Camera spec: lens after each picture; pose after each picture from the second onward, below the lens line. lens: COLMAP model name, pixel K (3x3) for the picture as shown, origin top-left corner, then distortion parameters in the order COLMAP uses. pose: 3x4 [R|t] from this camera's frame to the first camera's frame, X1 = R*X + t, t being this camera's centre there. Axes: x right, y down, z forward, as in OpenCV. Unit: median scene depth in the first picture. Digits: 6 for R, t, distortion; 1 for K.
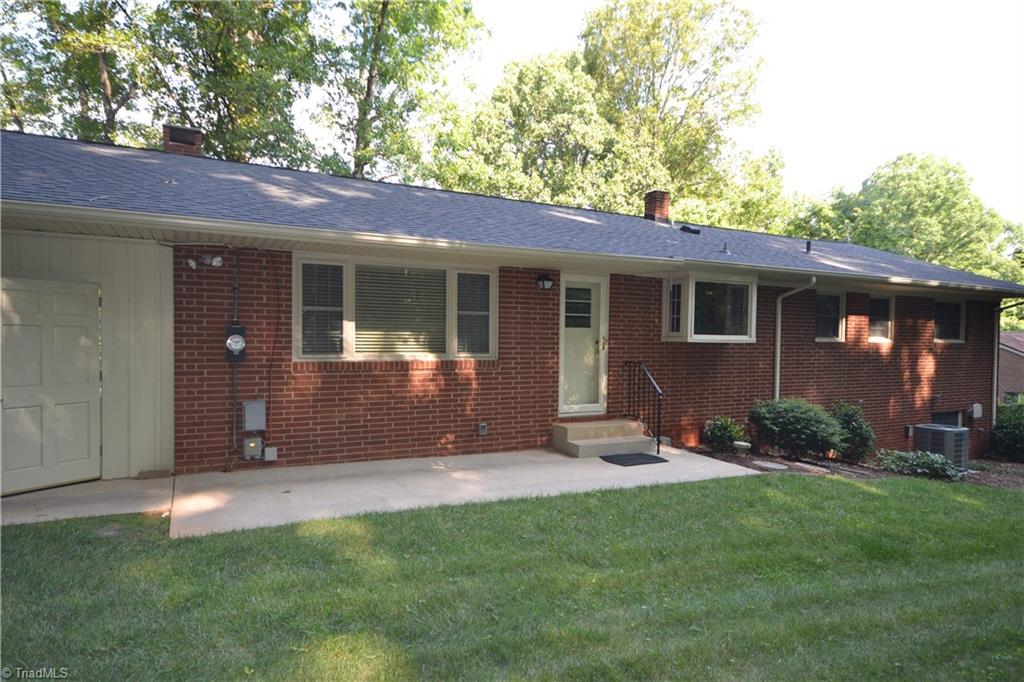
lens RADIAL K [[586.4, 0, 508.6], [0, 586.4, 340.3], [0, 0, 1]] dist [0.000103, 0.001587]
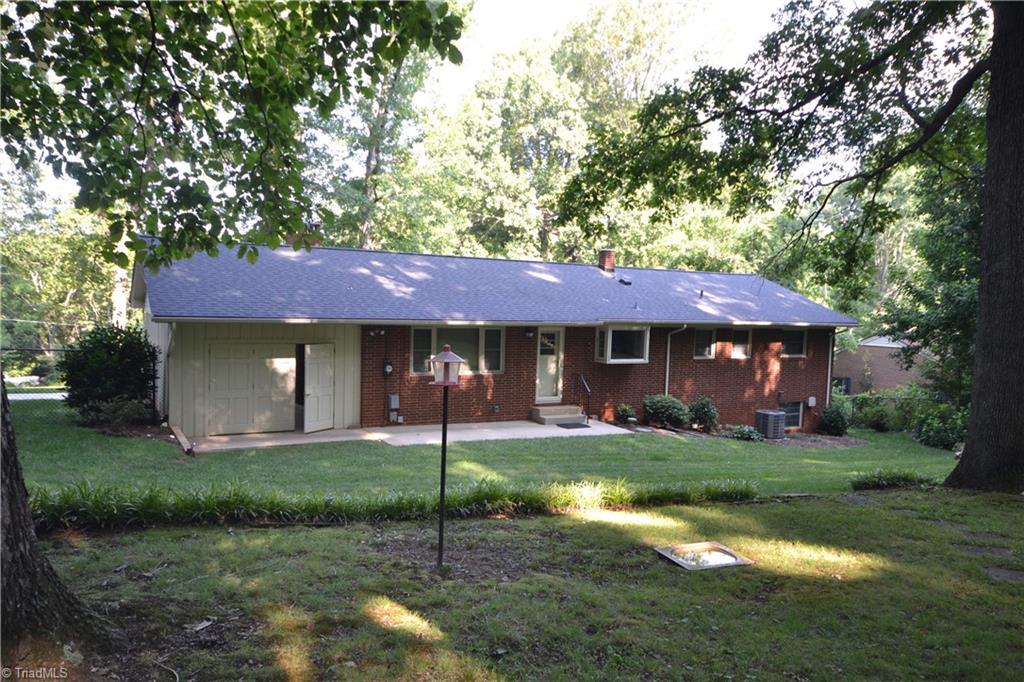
lens RADIAL K [[824.1, 0, 515.6], [0, 824.1, 343.6], [0, 0, 1]] dist [0.017637, 0.002502]
pose [[0.998553, 0.016819, 0.051080, -0.110387], [-0.020167, 0.997633, 0.065745, -0.221066], [-0.049854, -0.066680, 0.996528, -1.534281]]
